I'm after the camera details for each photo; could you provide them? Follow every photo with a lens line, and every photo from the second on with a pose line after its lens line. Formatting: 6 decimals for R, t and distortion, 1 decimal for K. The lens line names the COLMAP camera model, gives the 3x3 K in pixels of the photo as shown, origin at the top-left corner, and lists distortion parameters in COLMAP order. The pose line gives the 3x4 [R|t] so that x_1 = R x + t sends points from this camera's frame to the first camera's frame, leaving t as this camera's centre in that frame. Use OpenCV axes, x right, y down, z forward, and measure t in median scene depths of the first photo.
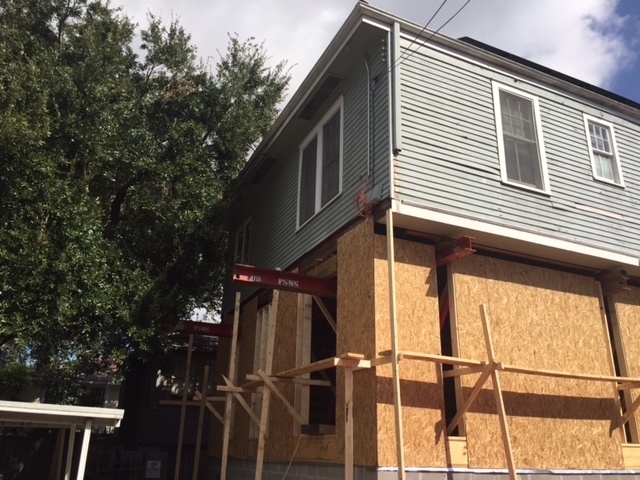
lens RADIAL K [[544.2, 0, 315.9], [0, 544.2, 240.9], [0, 0, 1]] dist [0.081914, -0.123091]
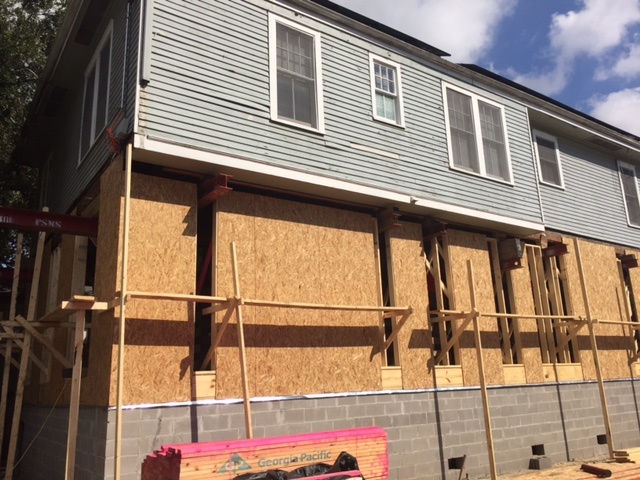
lens RADIAL K [[544.2, 0, 315.9], [0, 544.2, 240.9], [0, 0, 1]] dist [0.081914, -0.123091]
pose [[0.983828, -0.017952, 0.178217, 0.240059], [-0.001673, 0.994000, 0.109364, 0.003012], [-0.179111, -0.107893, 0.977895, -0.005844]]
